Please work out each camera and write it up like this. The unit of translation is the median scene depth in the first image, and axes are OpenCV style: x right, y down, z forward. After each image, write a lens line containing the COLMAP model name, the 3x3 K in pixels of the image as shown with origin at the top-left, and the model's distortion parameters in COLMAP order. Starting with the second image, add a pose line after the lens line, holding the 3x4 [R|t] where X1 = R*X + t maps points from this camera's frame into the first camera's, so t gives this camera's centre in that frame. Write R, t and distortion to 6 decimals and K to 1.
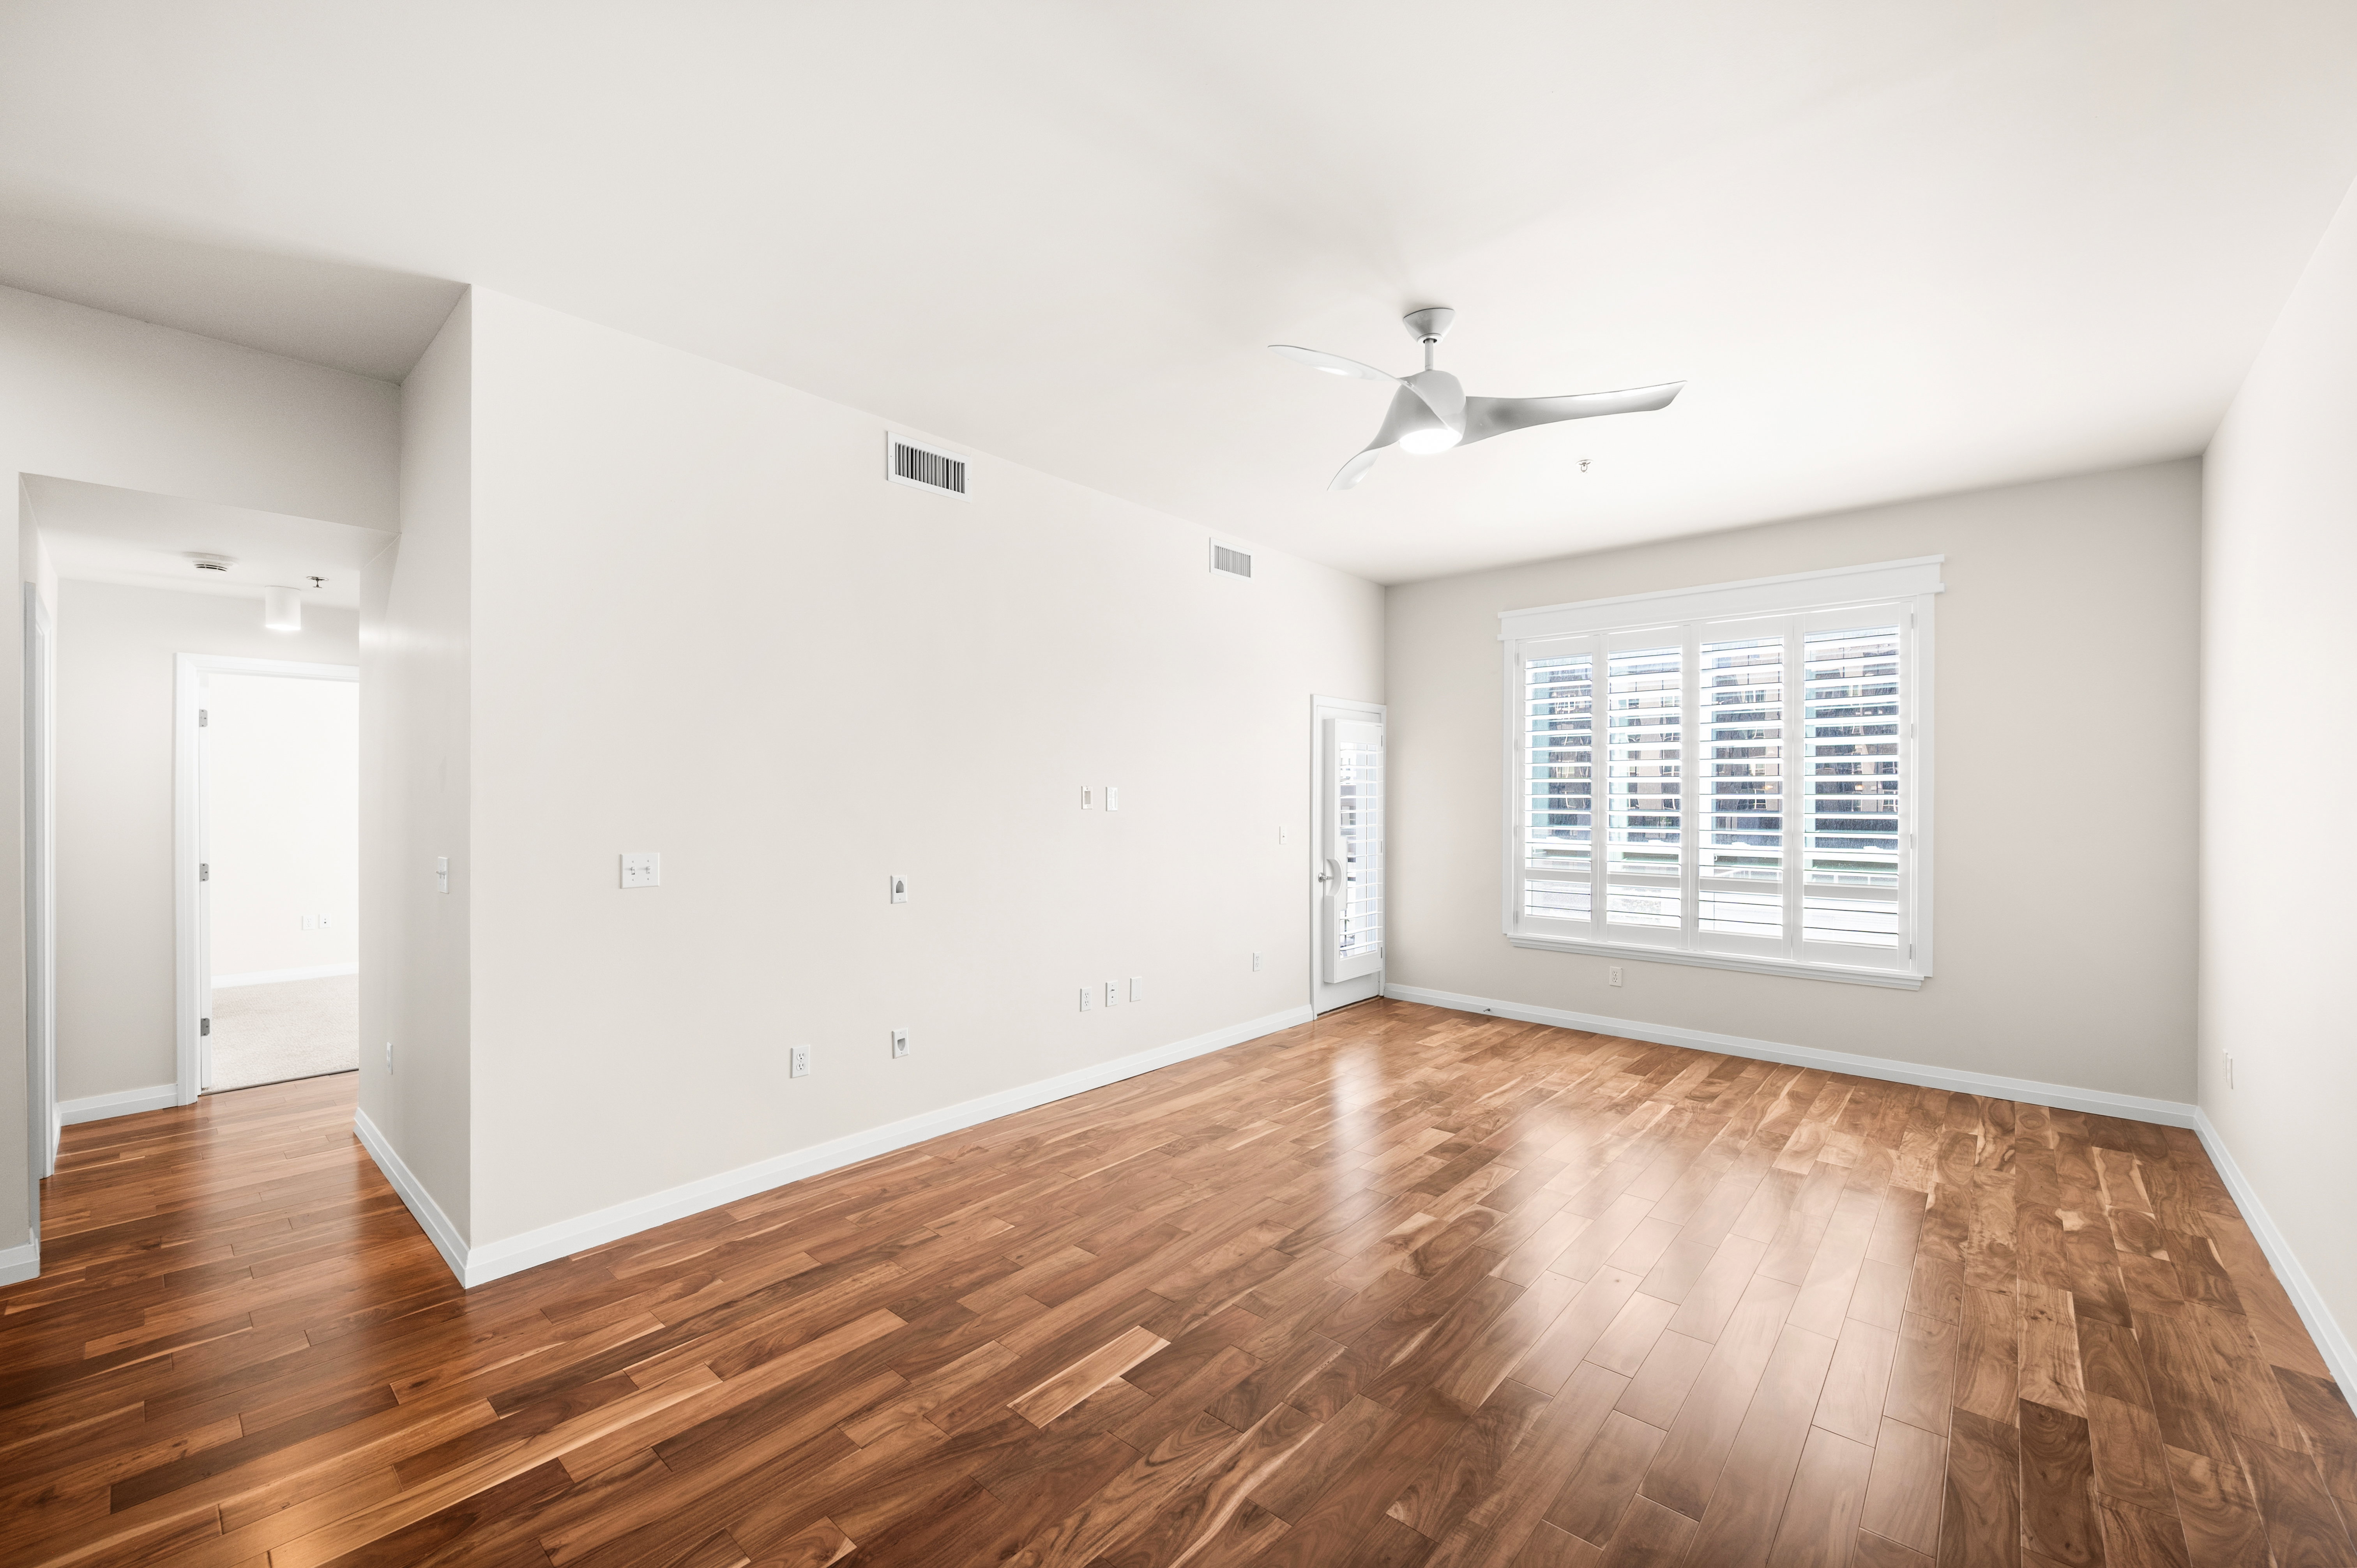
lens RADIAL K [[939.4, 0, 1188.0], [0, 939.4, 792.5], [0, 0, 1]] dist [-0.000749, -0.000378]
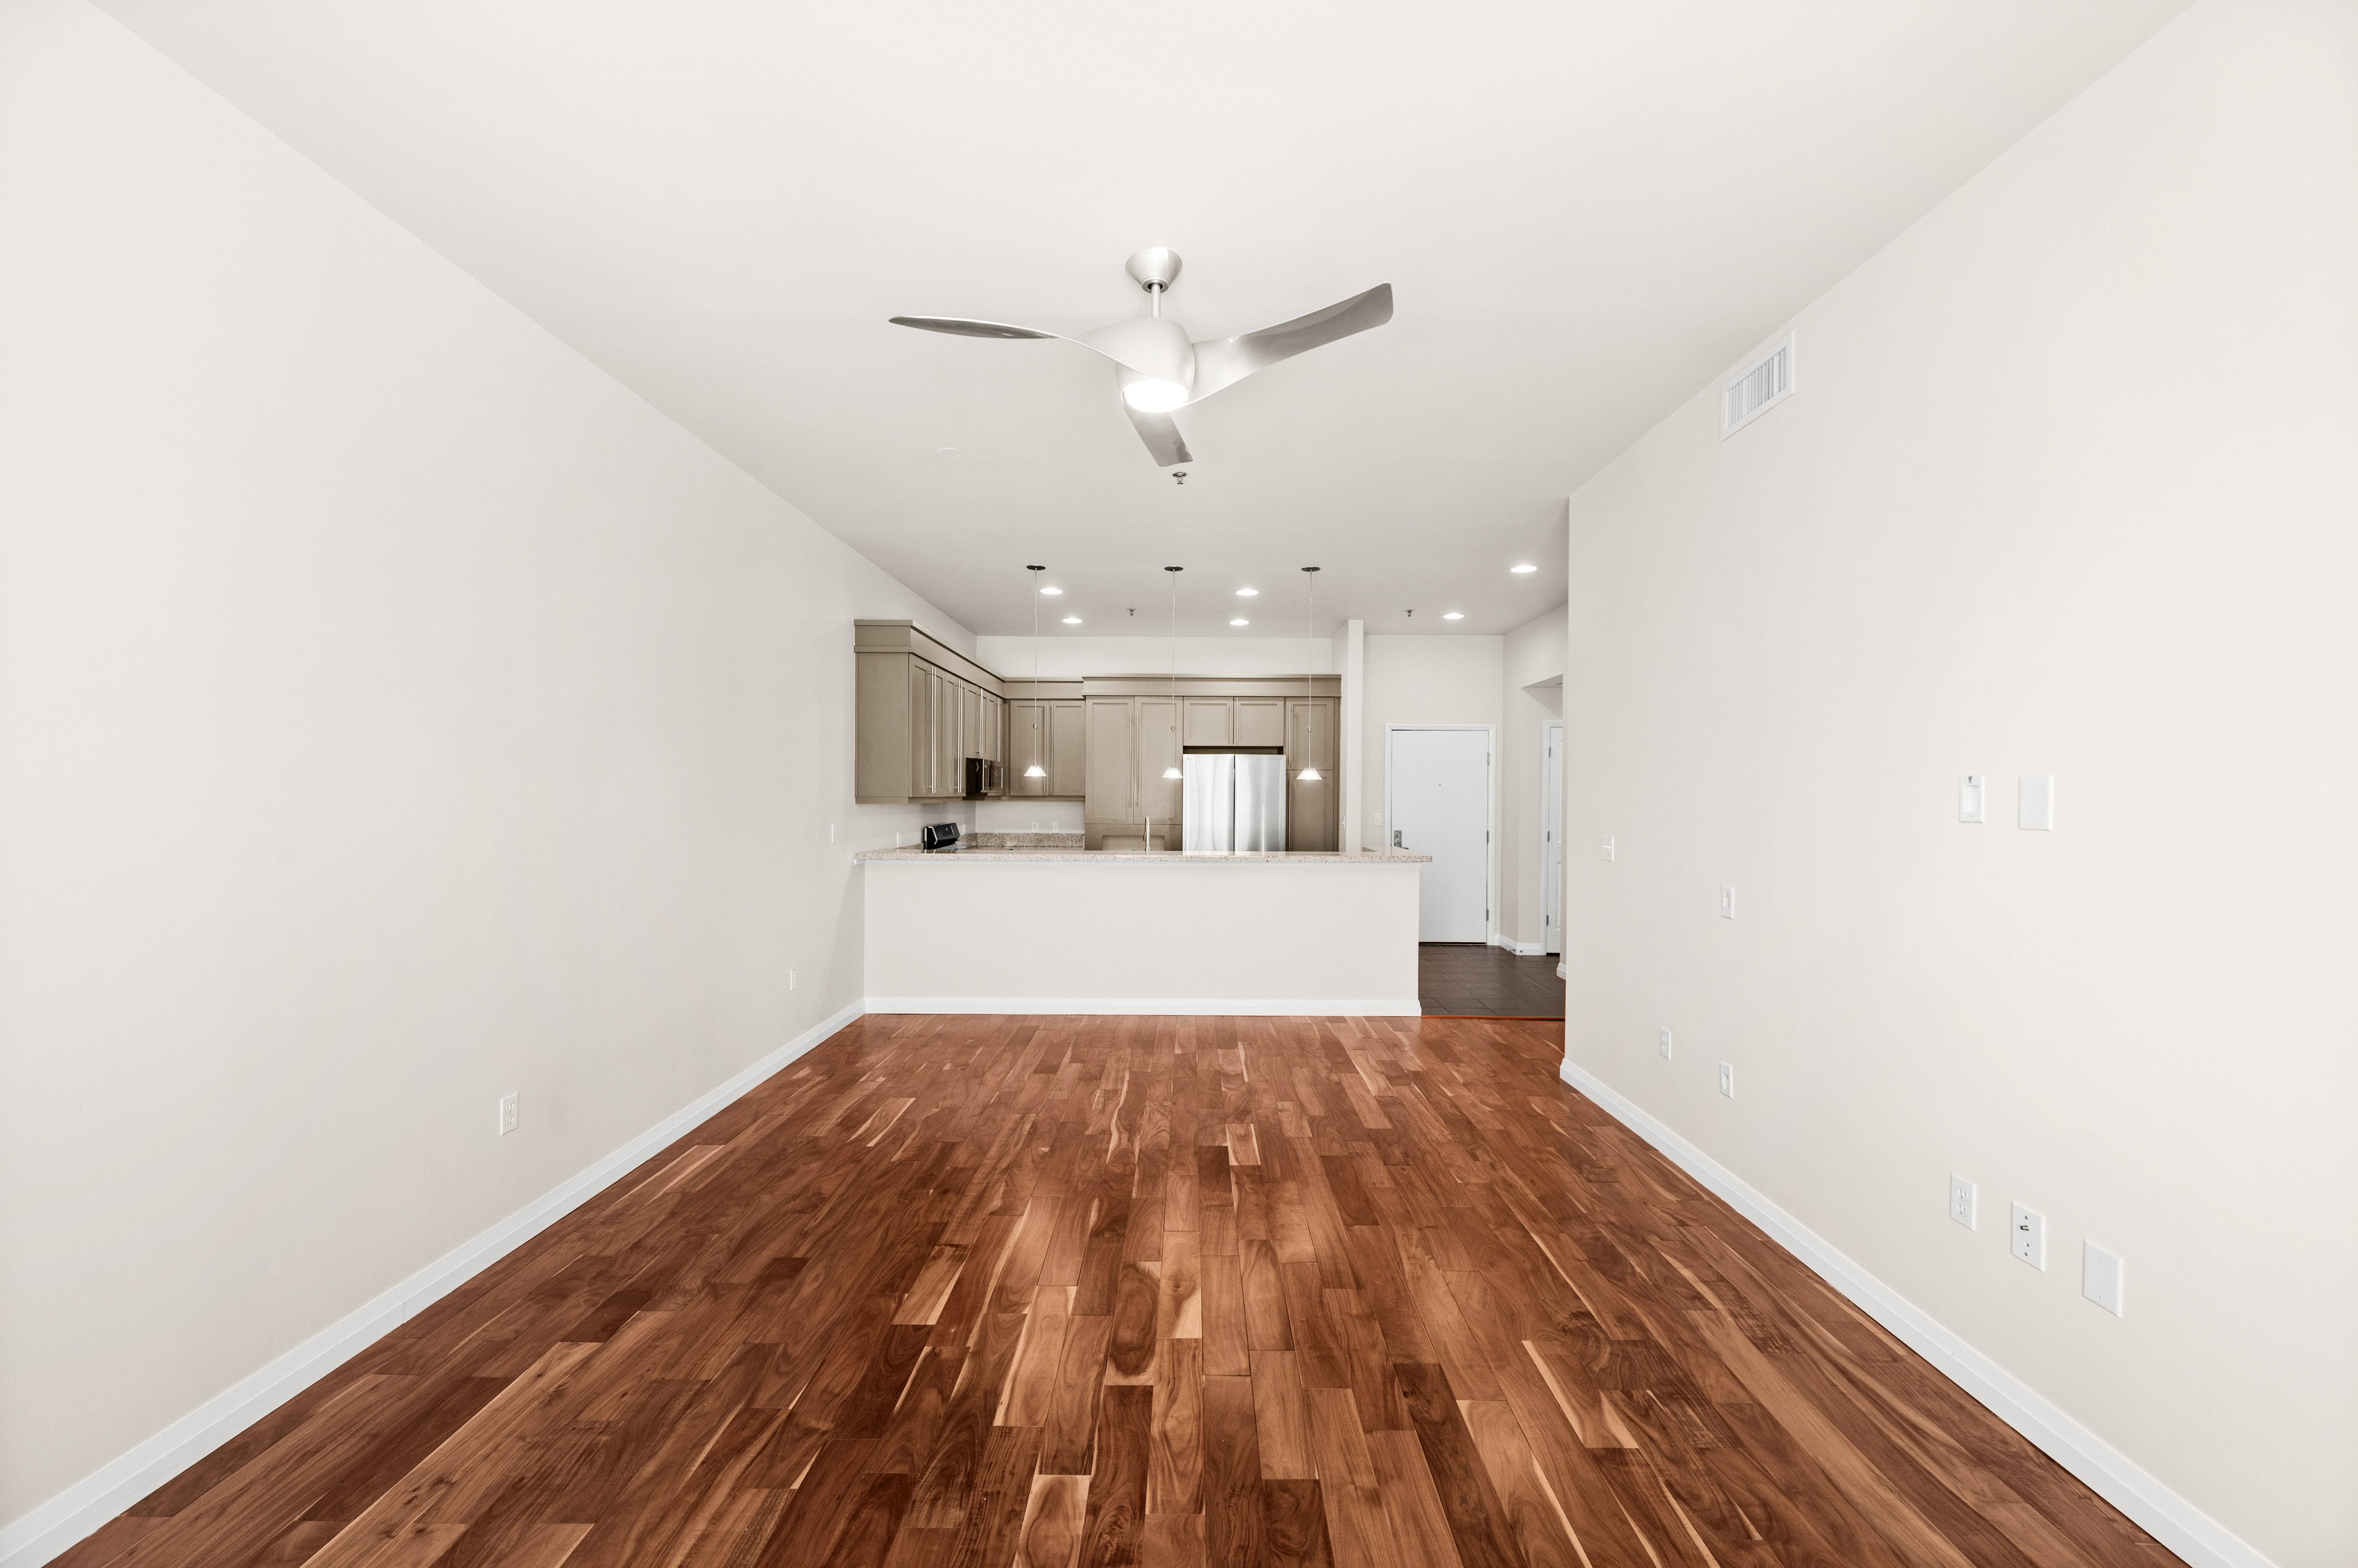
lens RADIAL K [[931.5, 0, 1178.1], [0, 931.5, 801.8], [0, 0, 1]] dist [-0.000806, -0.000539]
pose [[-0.762924, 0.001140, -0.646487, 0.574718], [-0.003355, 0.999978, 0.005723, 0.006633], [0.646479, 0.006535, -0.762903, 1.202102]]
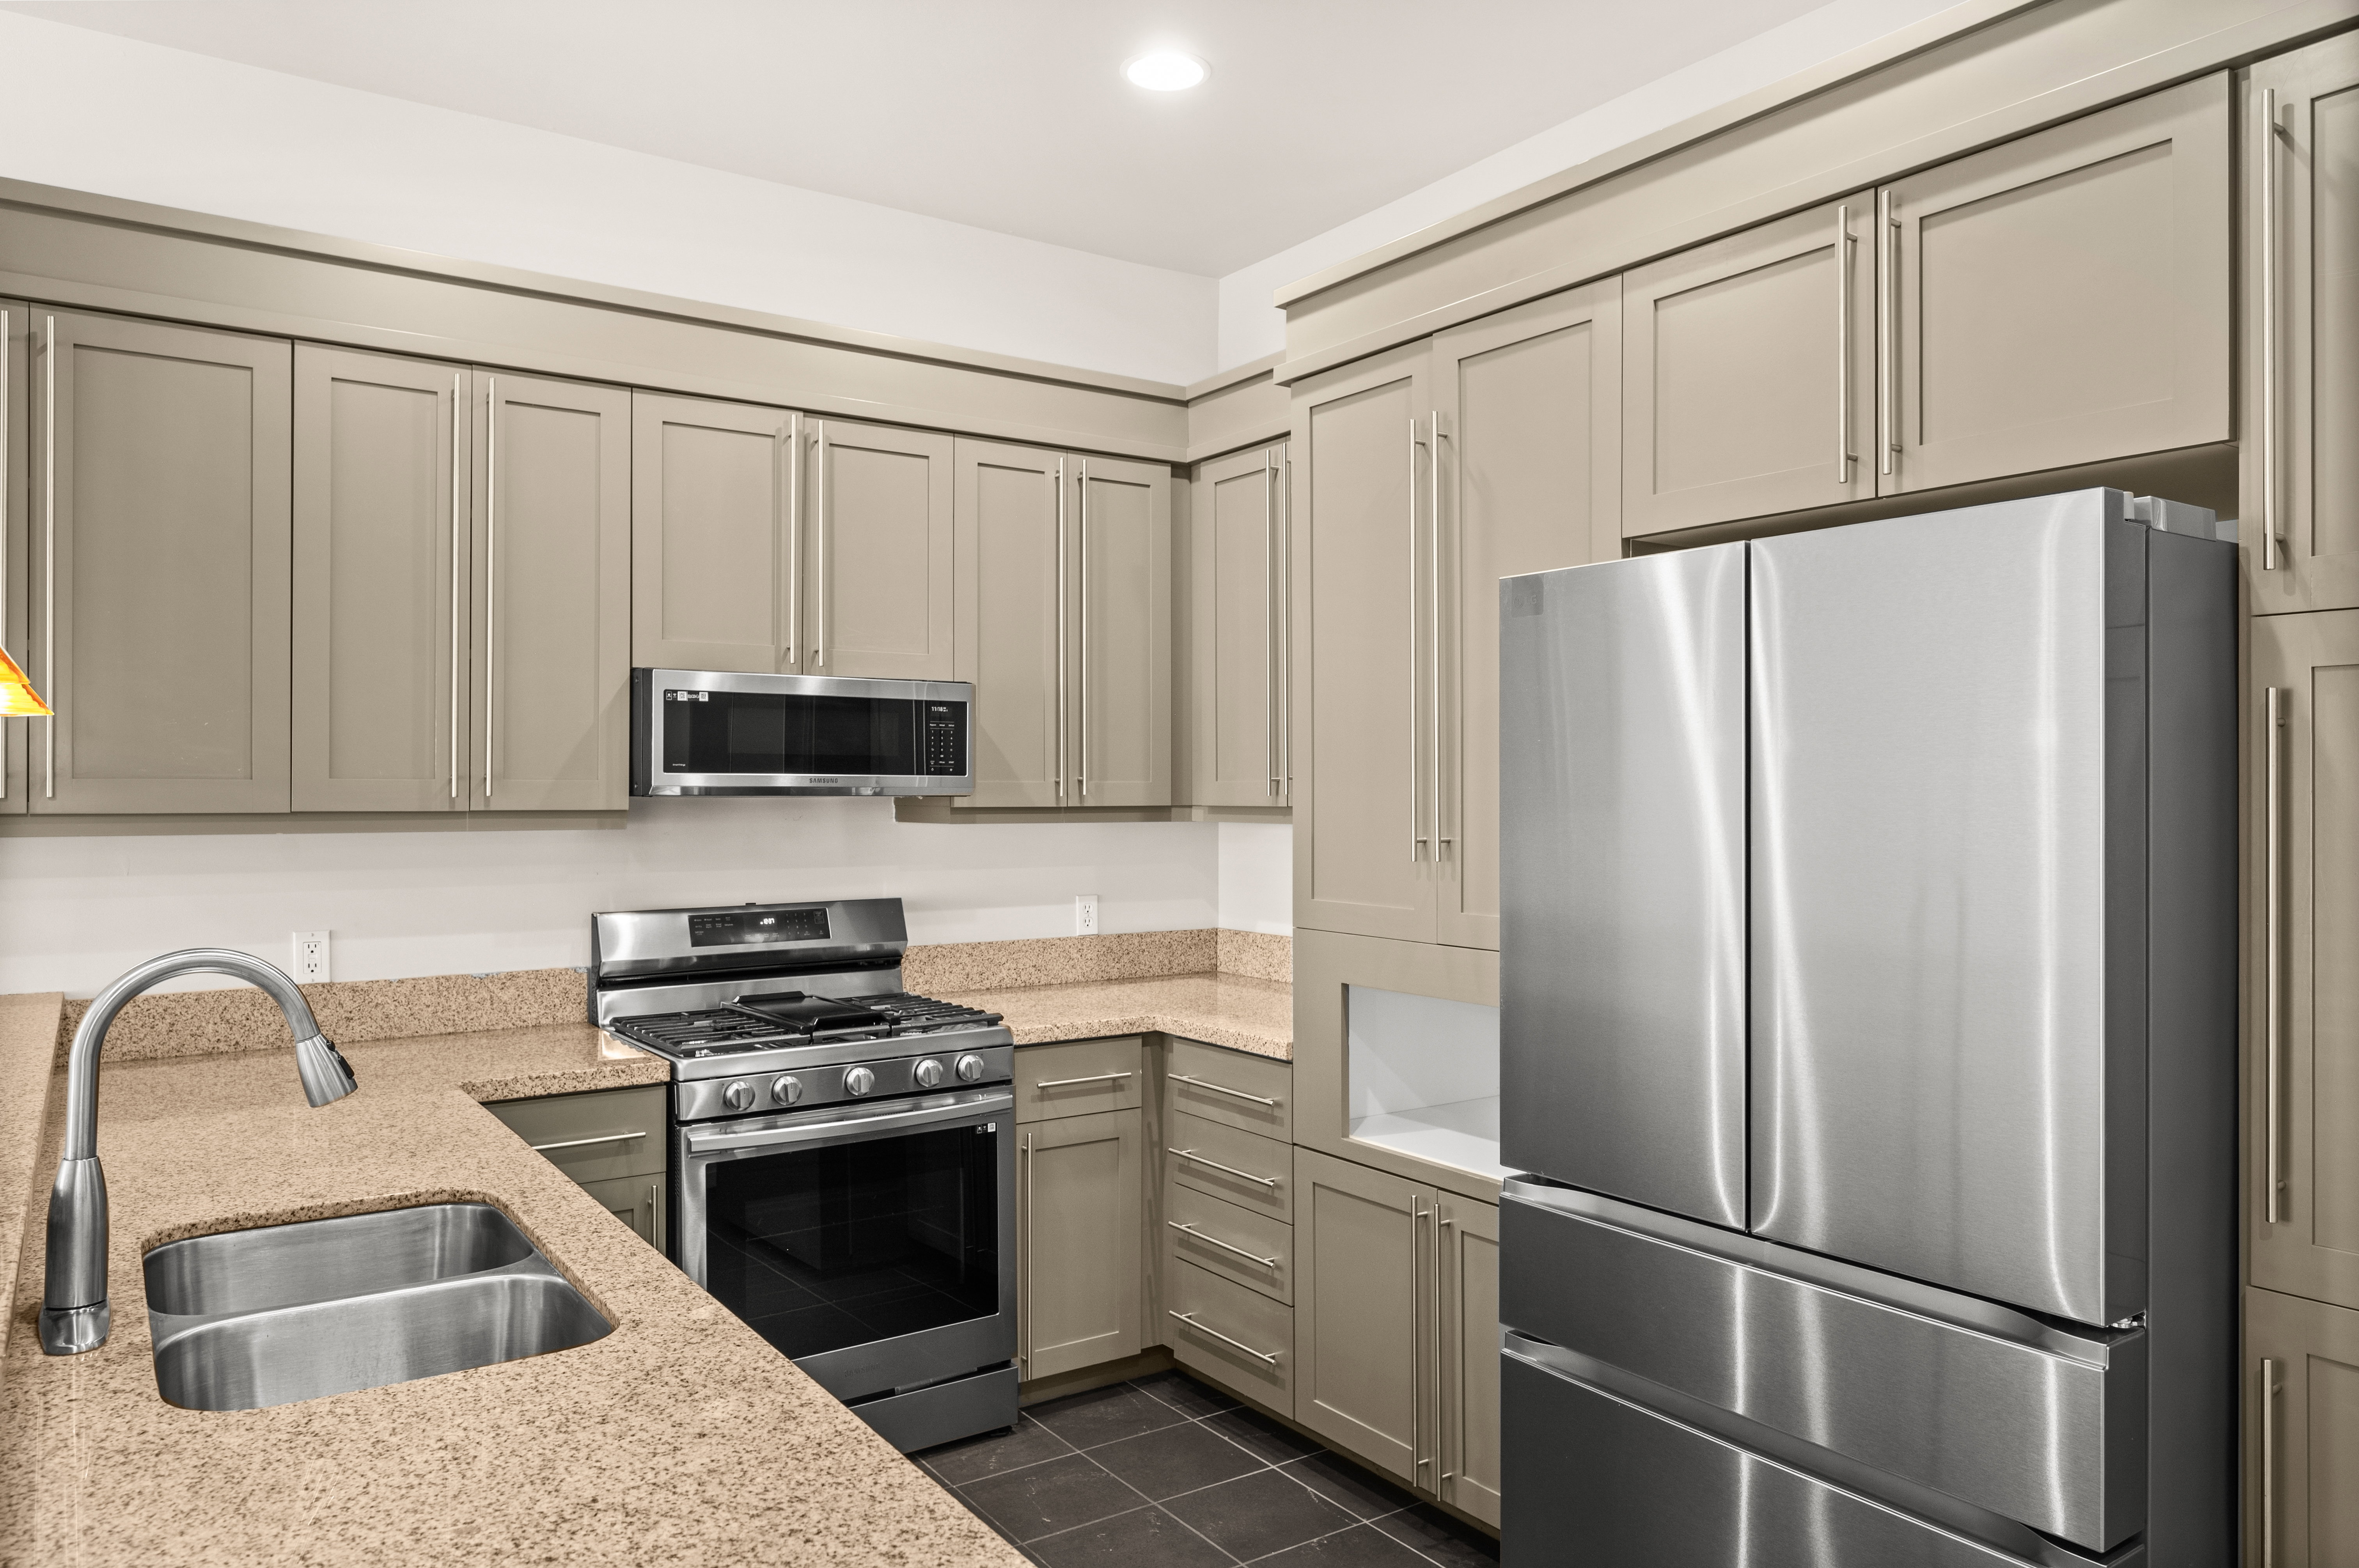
lens RADIAL K [[1569.8, 0, 1179.5], [0, 1569.8, 784.0], [0, 0, 1]] dist [0.001895, 0.001024]
pose [[-0.964101, -0.000201, 0.265537, -0.734306], [-0.002234, 0.999970, -0.007356, -0.000545], [-0.265528, -0.007685, -0.964072, 0.319078]]
